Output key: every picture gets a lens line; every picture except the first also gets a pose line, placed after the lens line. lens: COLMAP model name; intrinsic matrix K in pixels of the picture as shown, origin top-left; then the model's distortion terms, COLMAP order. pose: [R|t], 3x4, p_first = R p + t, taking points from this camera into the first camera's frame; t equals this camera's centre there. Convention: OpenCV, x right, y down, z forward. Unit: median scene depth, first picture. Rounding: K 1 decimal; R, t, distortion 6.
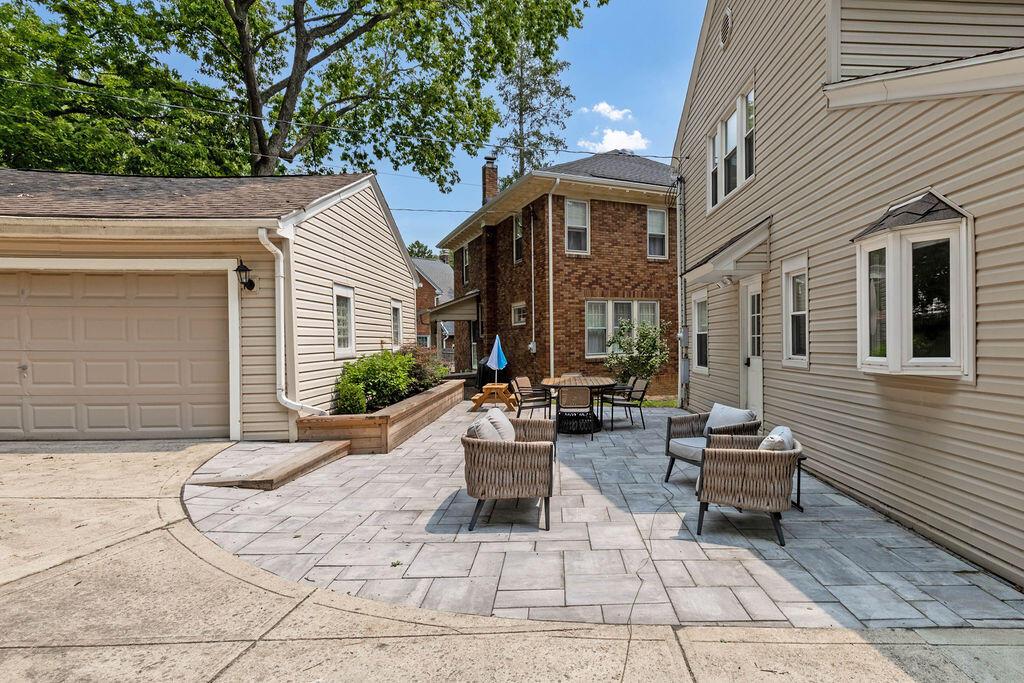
lens RADIAL K [[574.6, 0, 574.8], [0, 574.6, 342.2], [0, 0, 1]] dist [-0.018093, -0.000460]
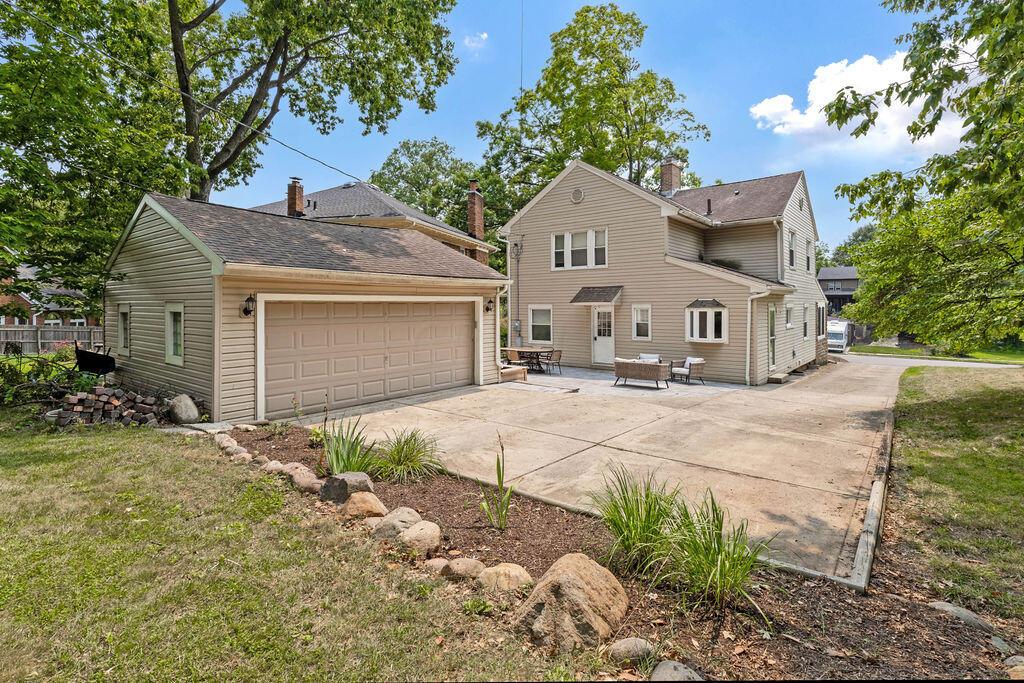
lens RADIAL K [[493.5, 0, 513.7], [0, 493.5, 309.3], [0, 0, 1]] dist [0.031529, -0.000004]
pose [[0.701325, 0.012307, 0.712735, -1.655399], [-0.007893, 0.999924, -0.009500, -0.076872], [-0.712798, 0.001037, 0.701369, -0.282270]]
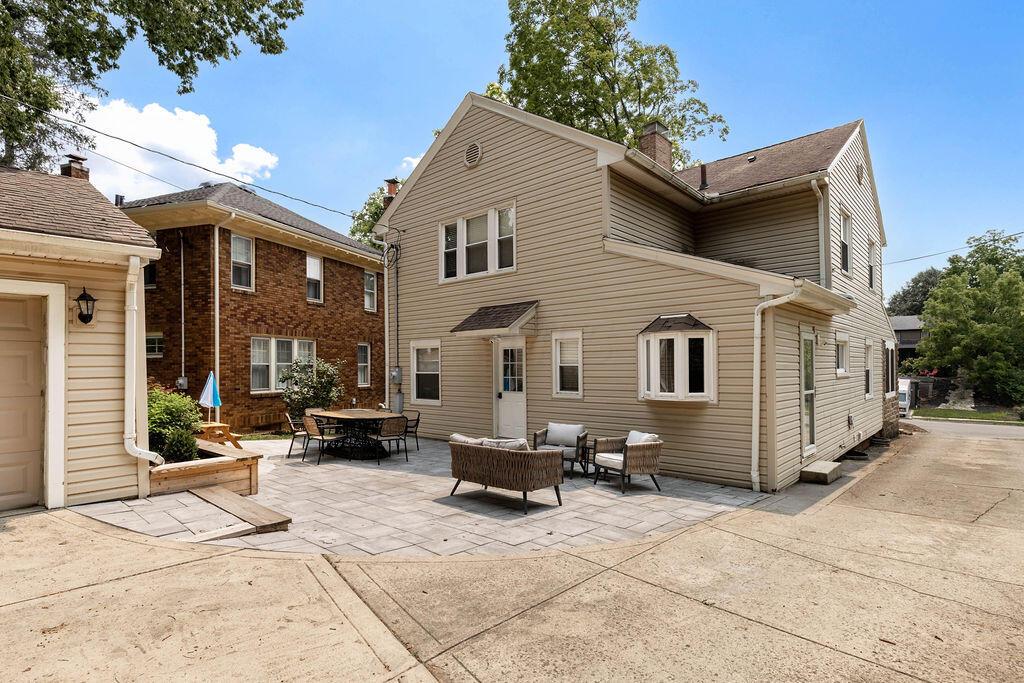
lens RADIAL K [[524.1, 0, 509.5], [0, 524.1, 363.2], [0, 0, 1]] dist [0.018735, -0.000085]
pose [[0.736443, 0.018561, 0.676245, -0.645008], [-0.006164, 0.999766, -0.020728, -0.020370], [-0.676471, 0.011096, 0.736385, 0.009674]]
